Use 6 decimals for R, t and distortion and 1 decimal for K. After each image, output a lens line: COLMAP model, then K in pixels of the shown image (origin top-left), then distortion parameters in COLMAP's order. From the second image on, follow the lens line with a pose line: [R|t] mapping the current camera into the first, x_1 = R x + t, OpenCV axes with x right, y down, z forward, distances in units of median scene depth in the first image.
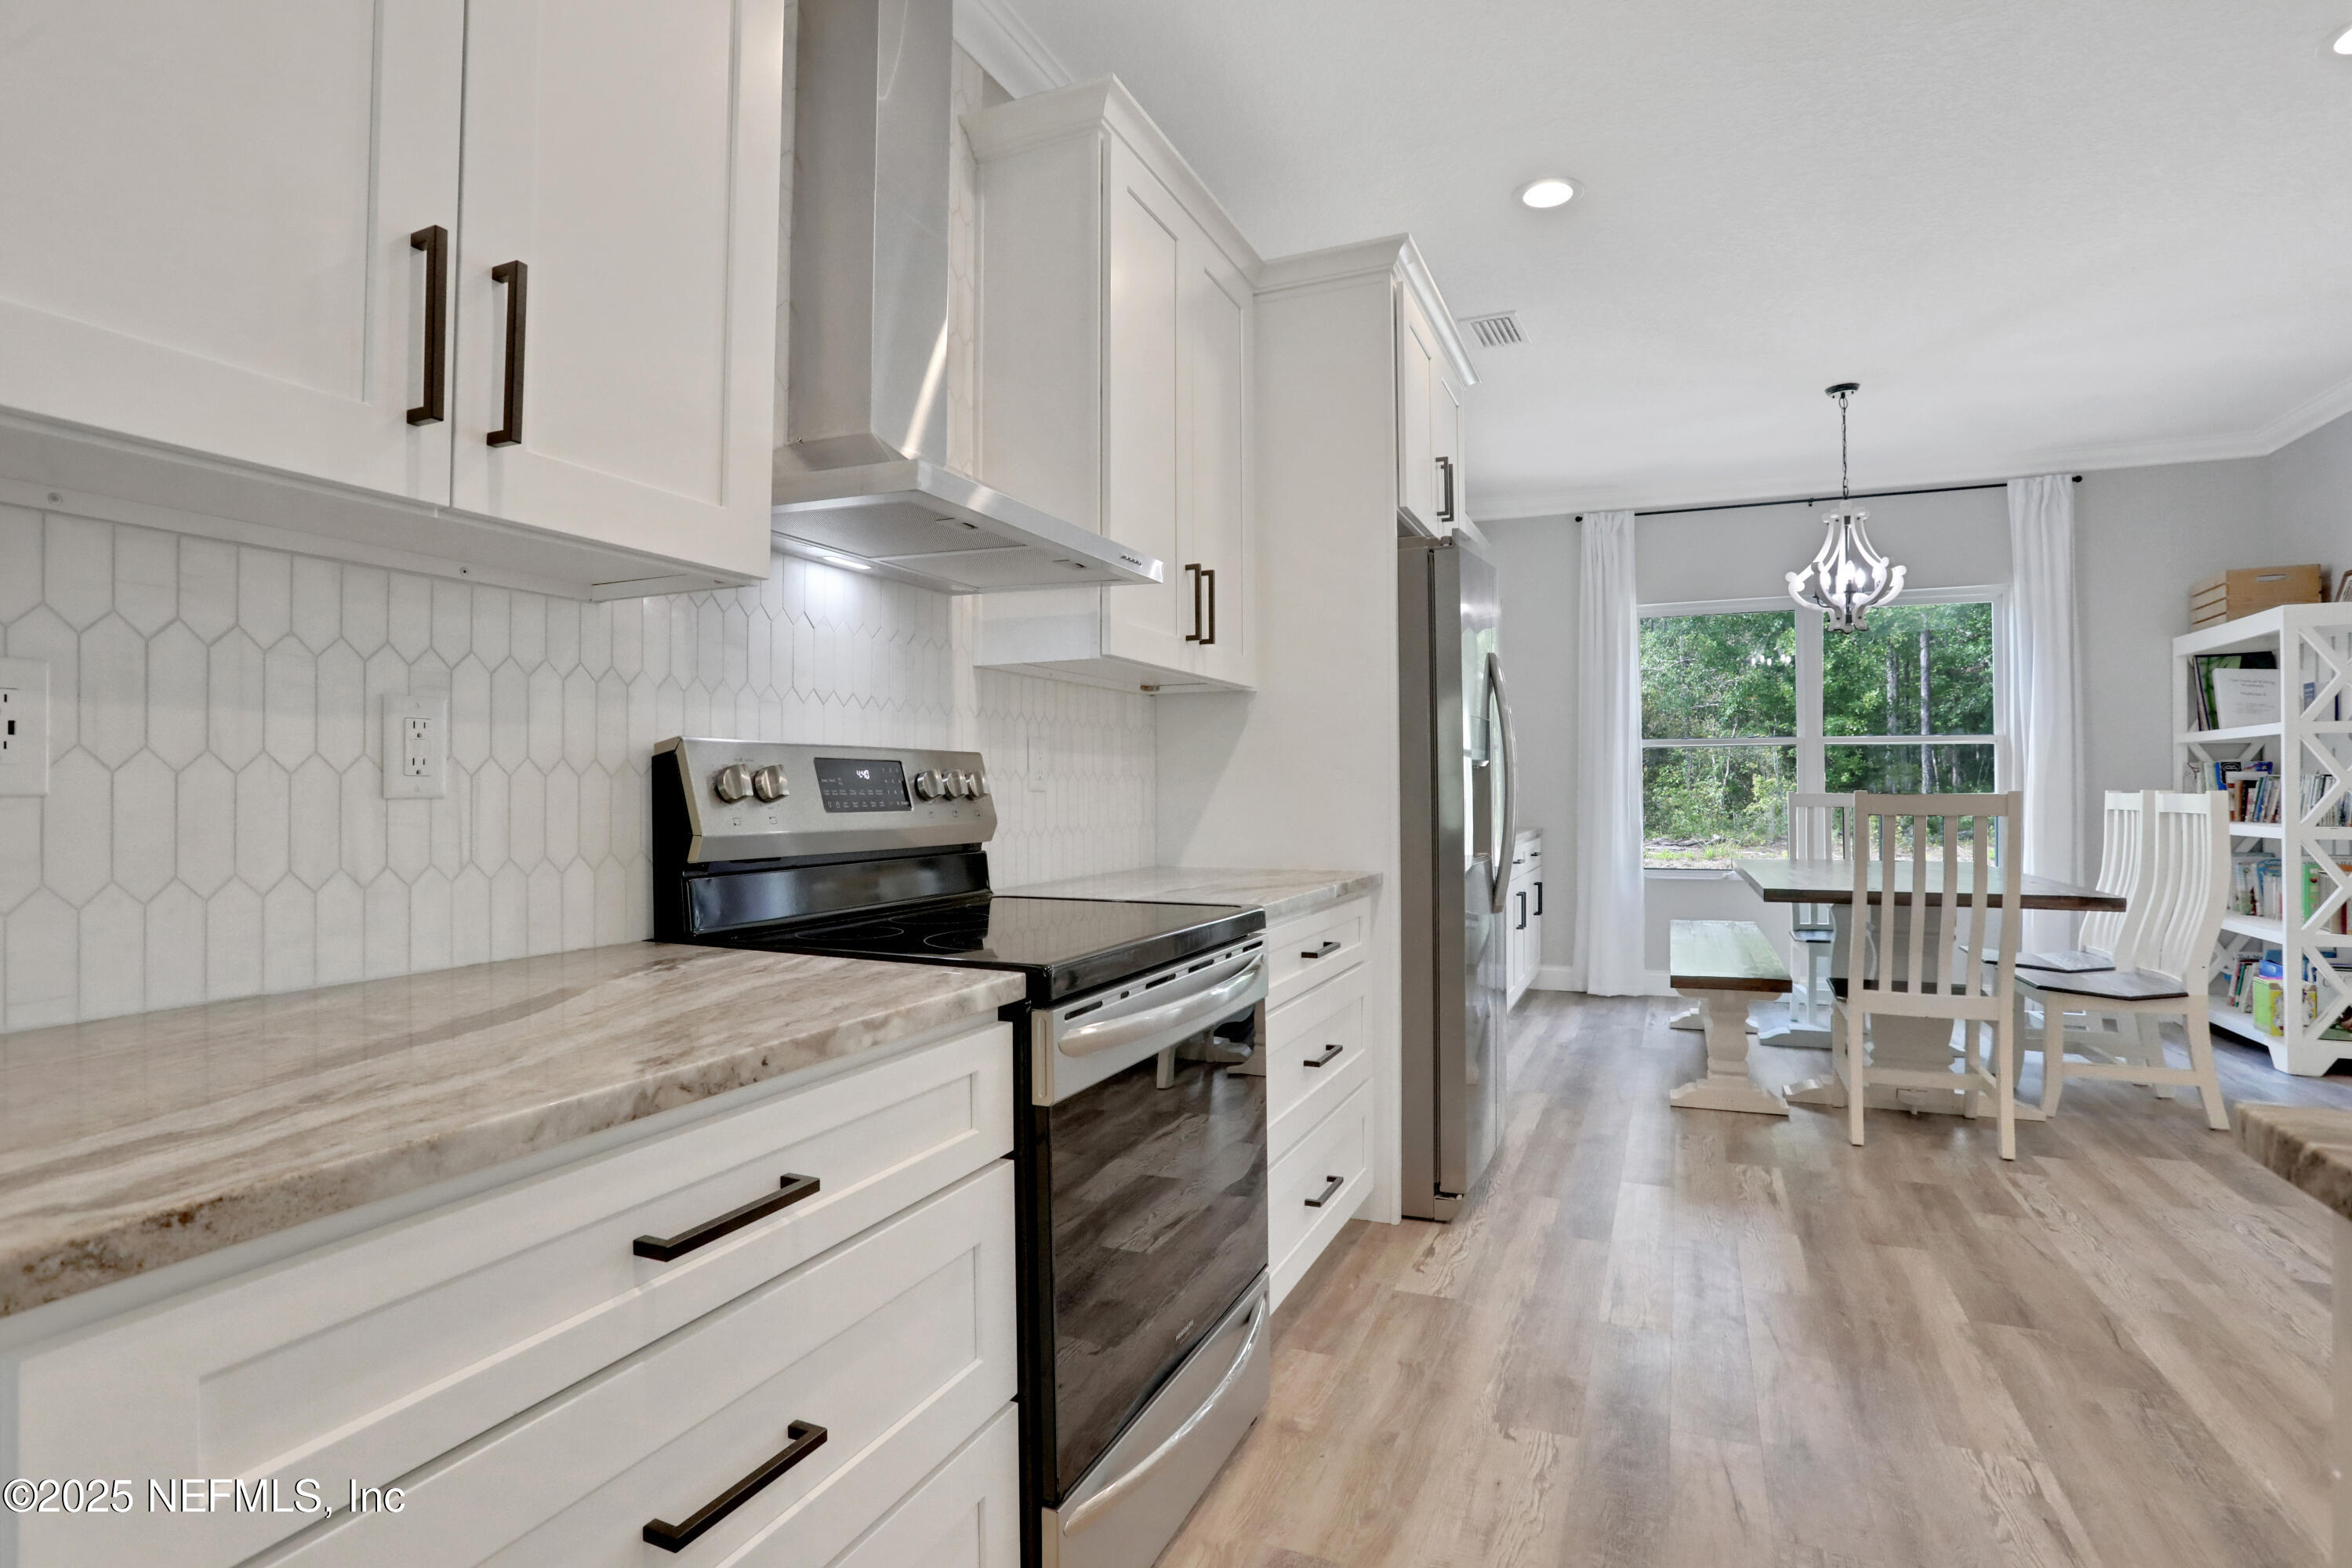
lens RADIAL K [[1146.9, 0, 1171.4], [0, 1146.9, 780.7], [0, 0, 1]] dist [-0.066525, 0.026404]
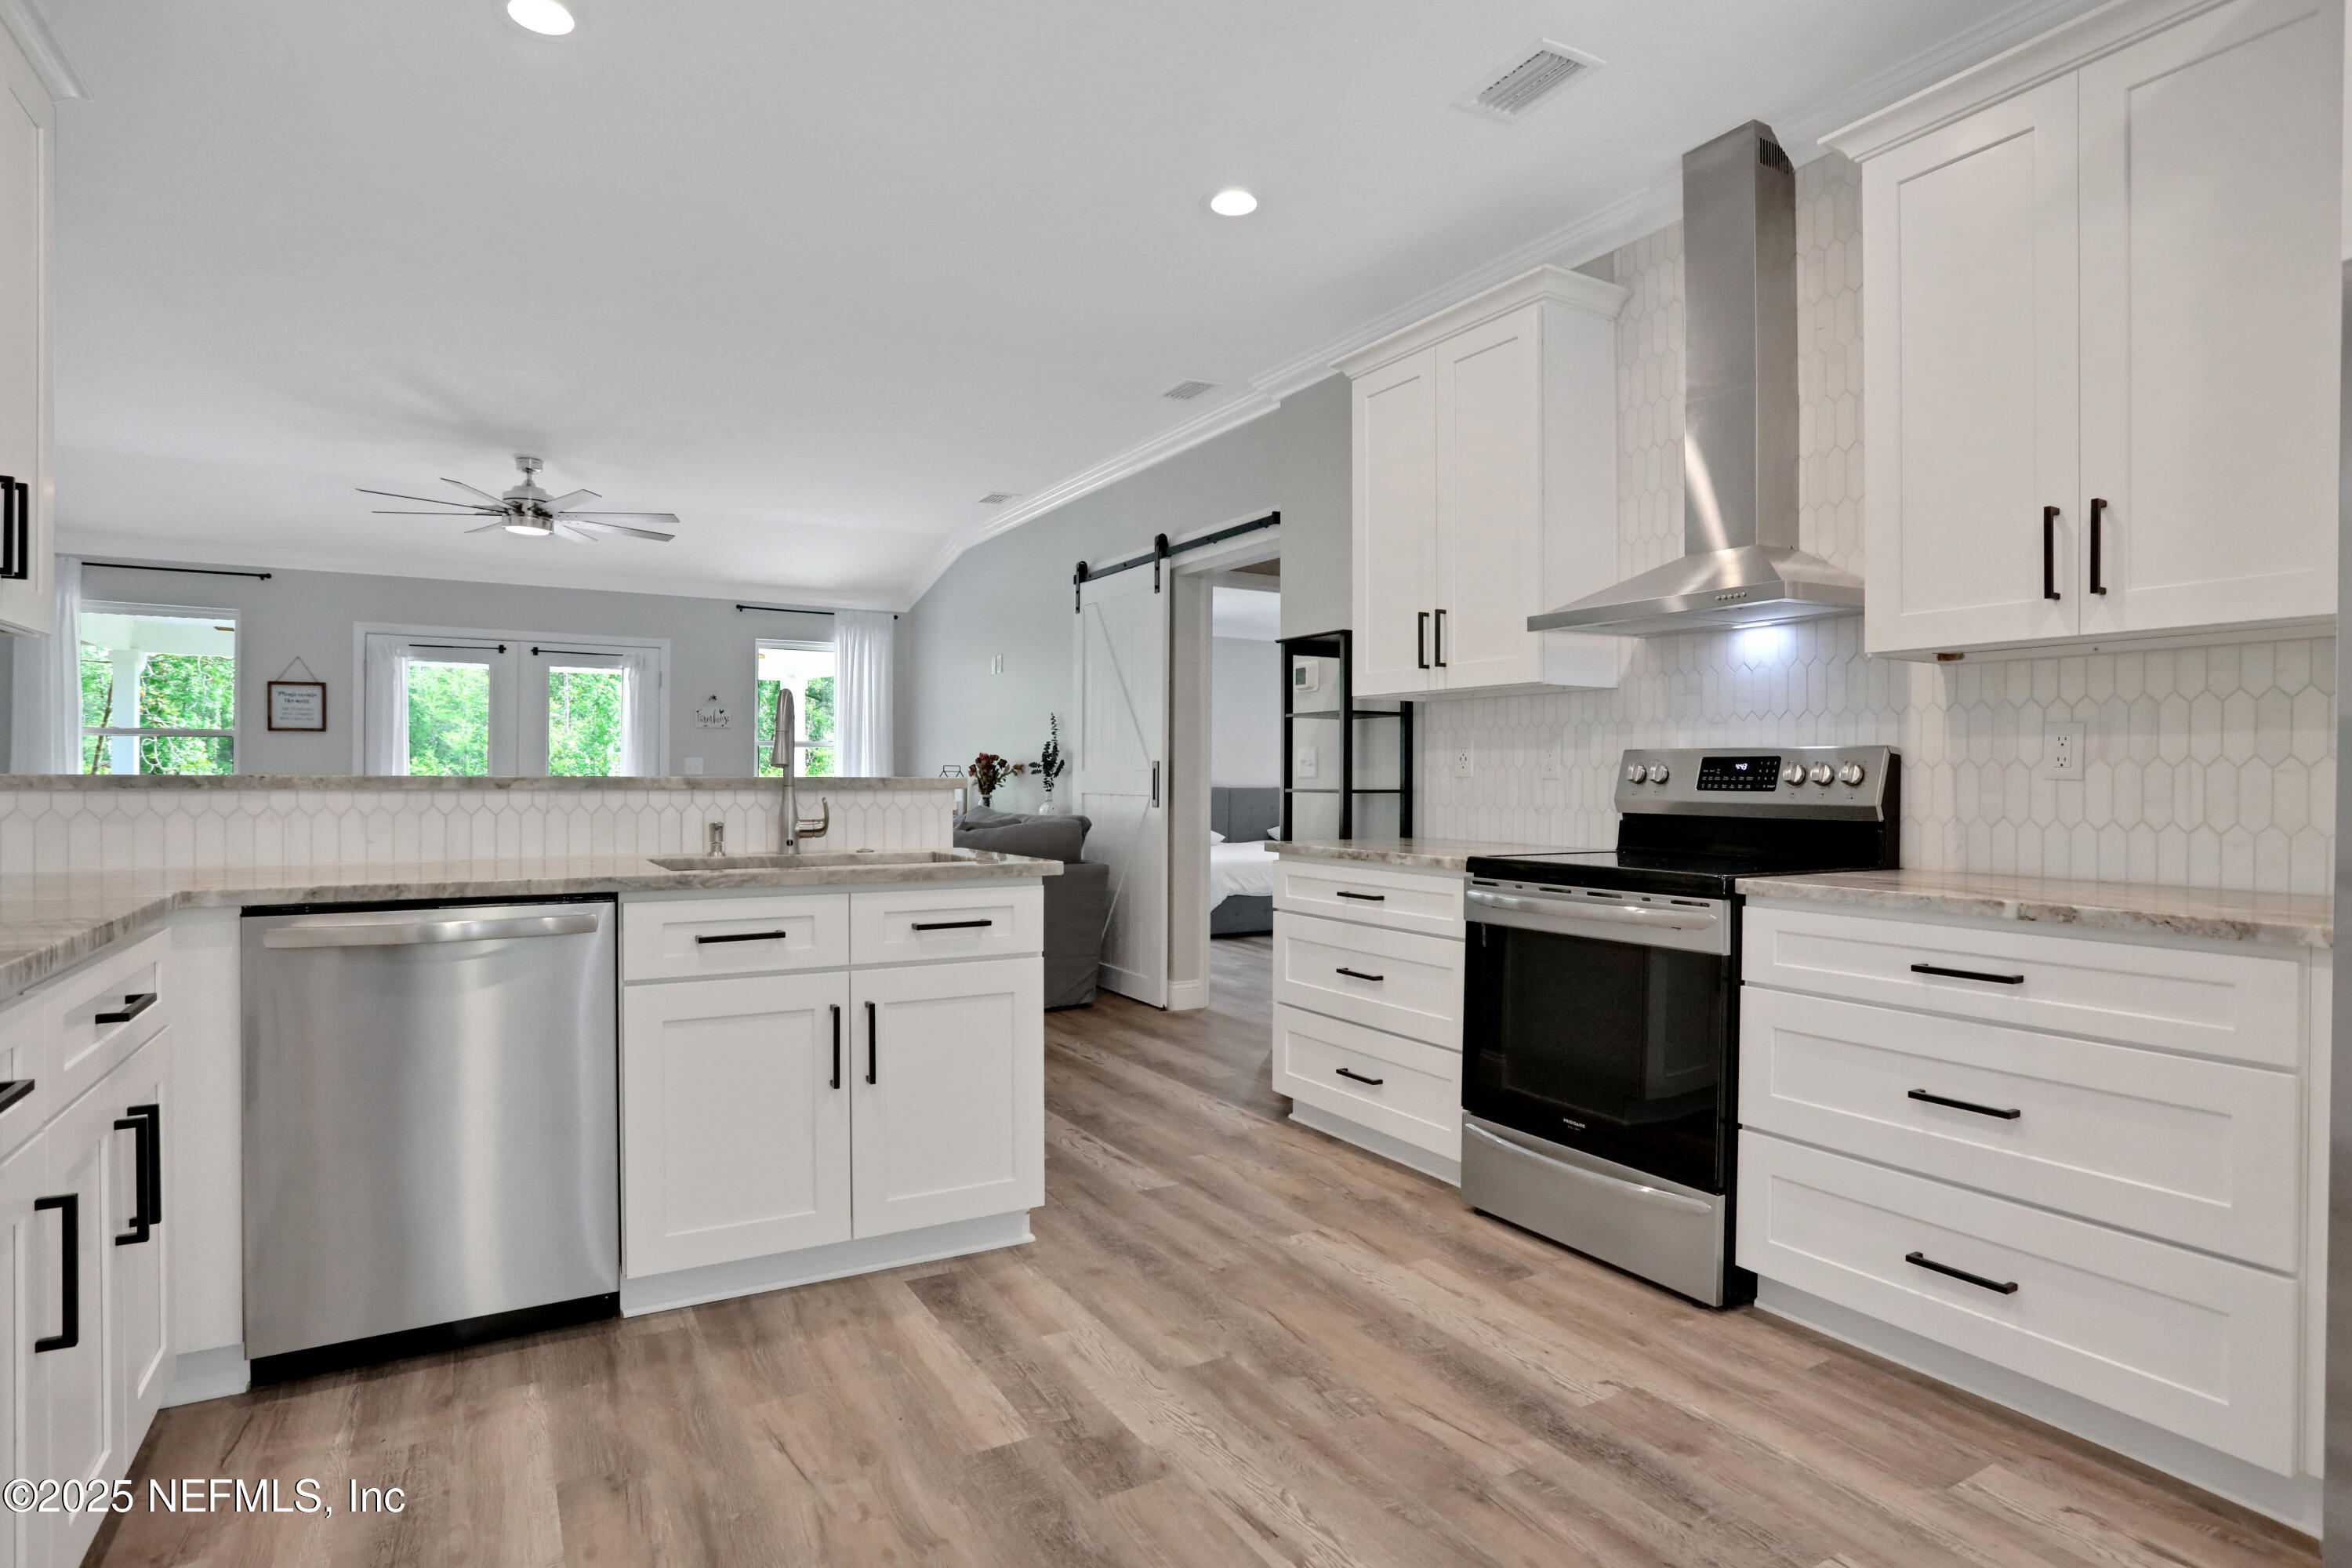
lens RADIAL K [[1227.4, 0, 1173.5], [0, 1227.4, 778.9], [0, 0, 1]] dist [-0.080836, 0.040967]
pose [[-0.586529, 0.000265, -0.809928, 0.667999], [0.002358, 0.999996, -0.001381, 0.005550], [0.809925, -0.002719, -0.586527, 0.608350]]
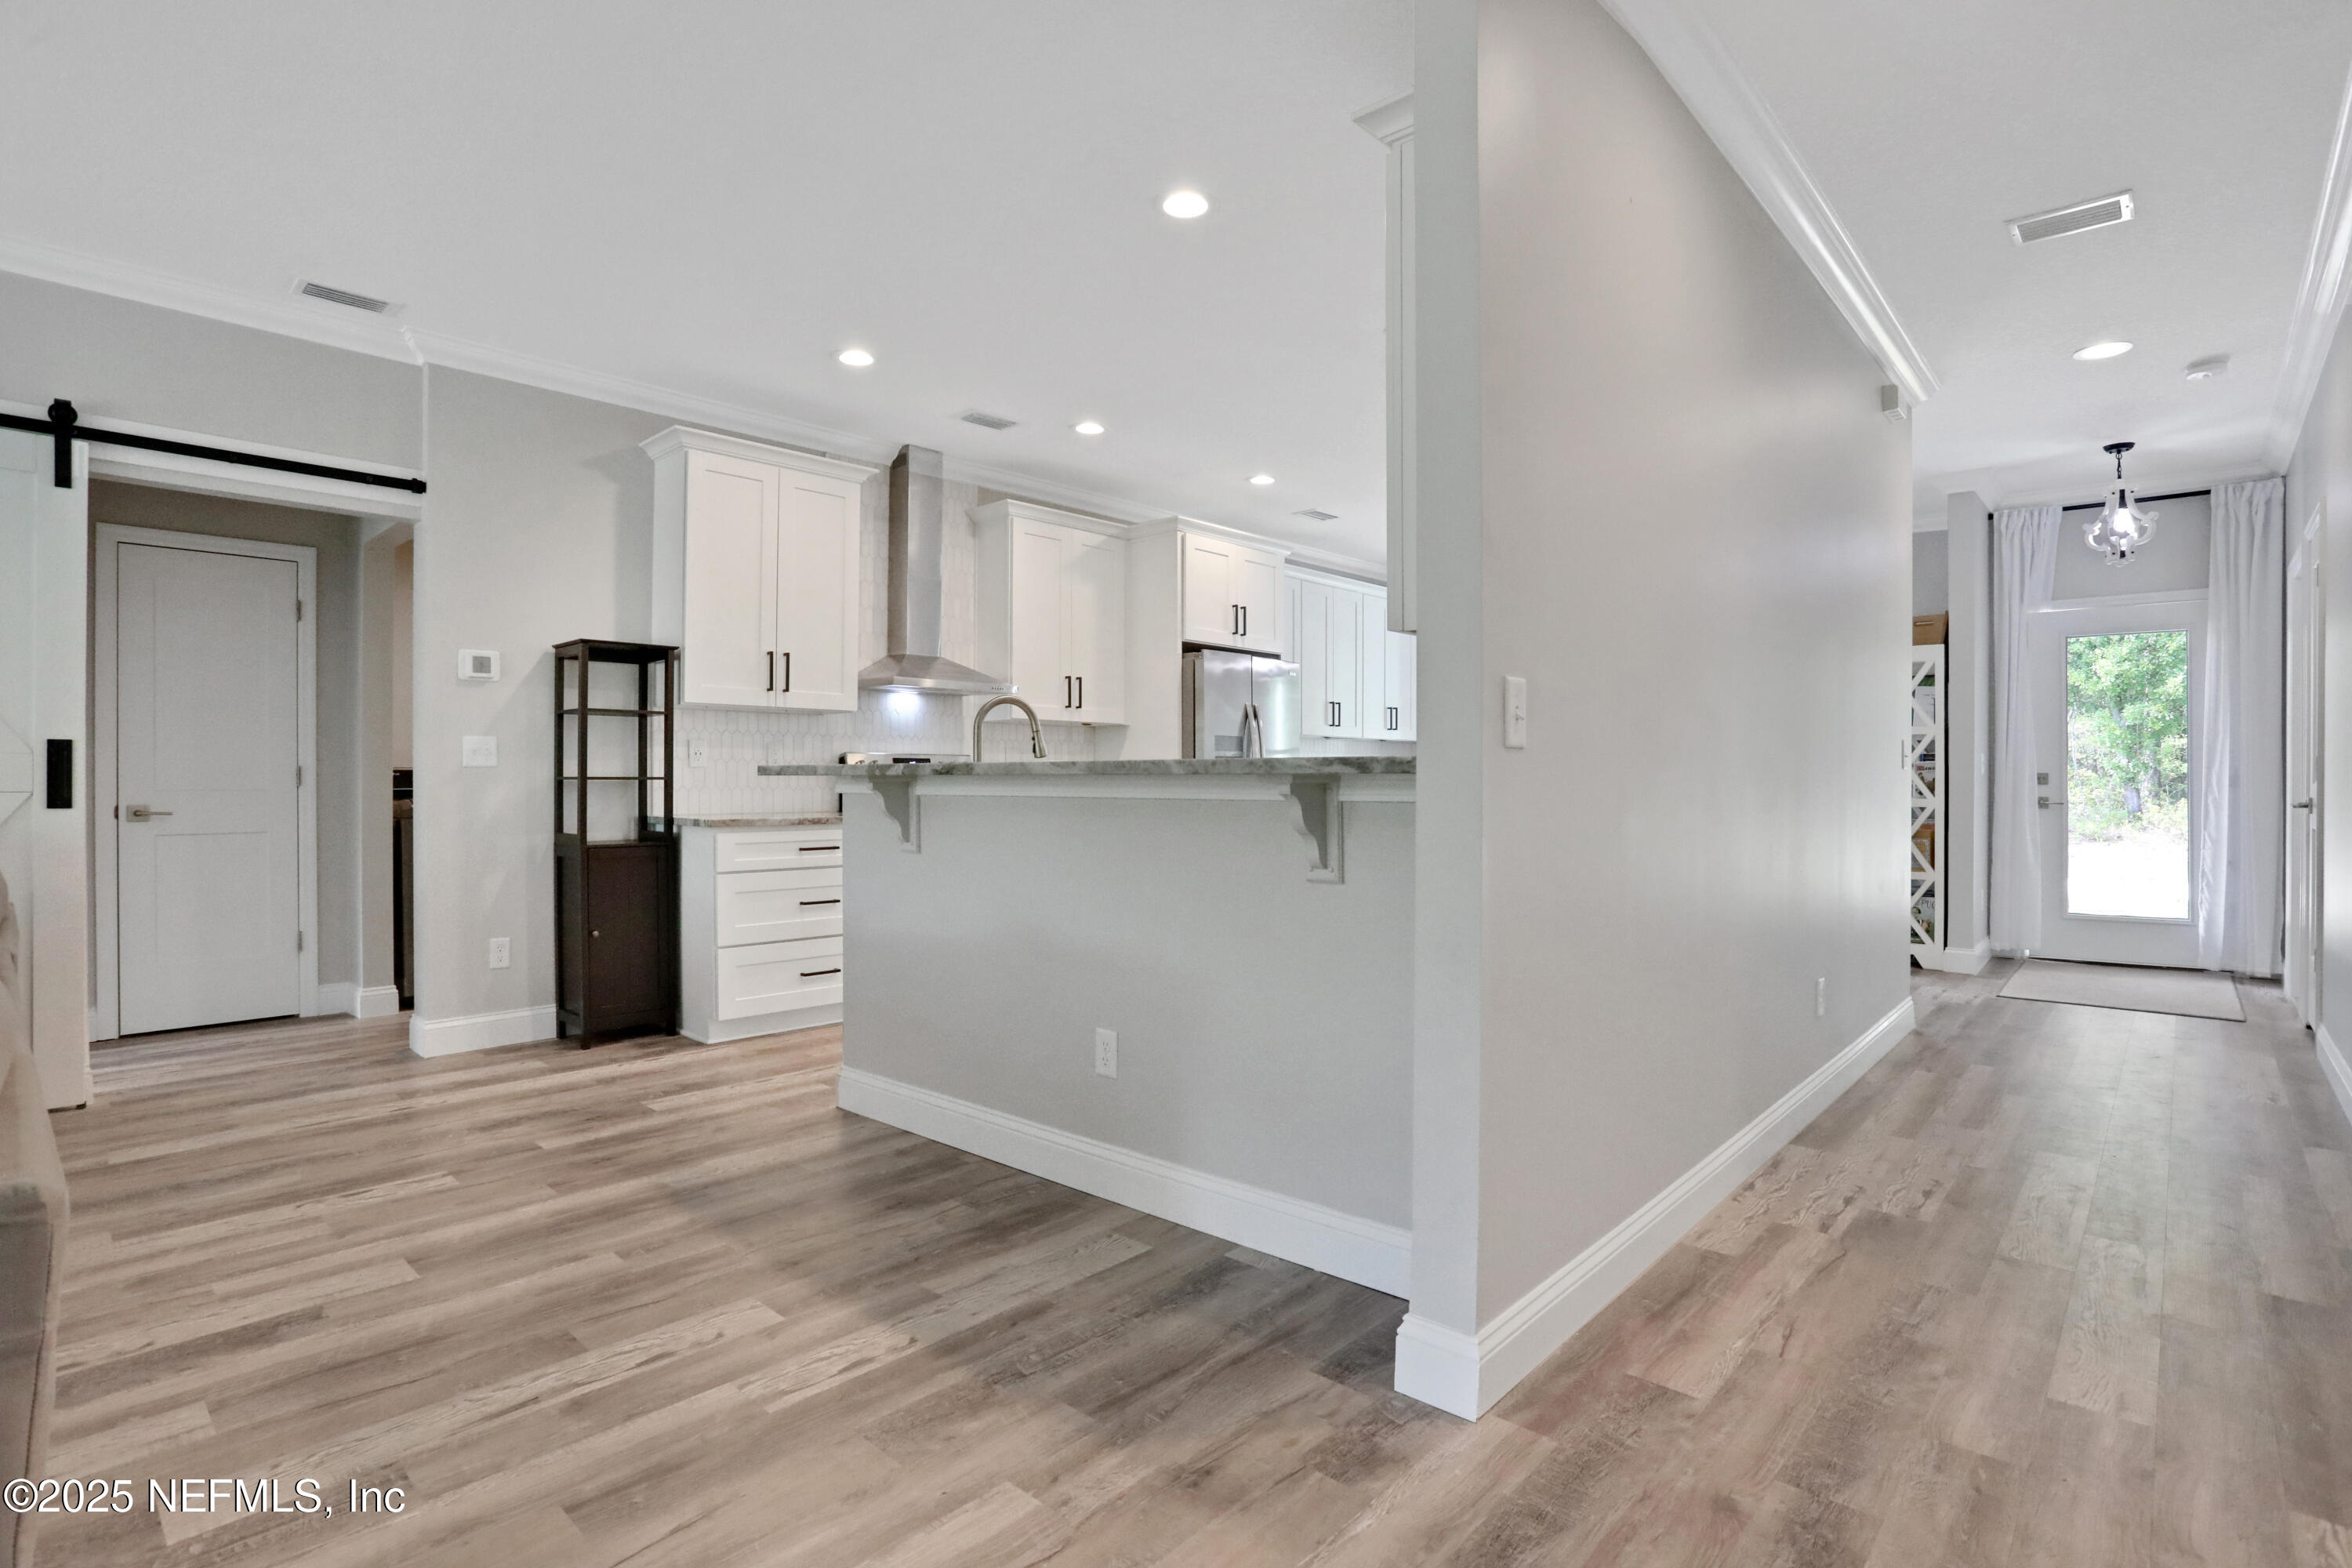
lens RADIAL K [[1142.9, 0, 1176.0], [0, 1142.9, 784.0], [0, 0, 1]] dist [-0.084450, 0.036243]
pose [[0.949787, 0.003511, -0.312878, 0.609463], [-0.000076, 0.999940, 0.010990, 0.007531], [0.312898, -0.010414, 0.949730, -0.747691]]
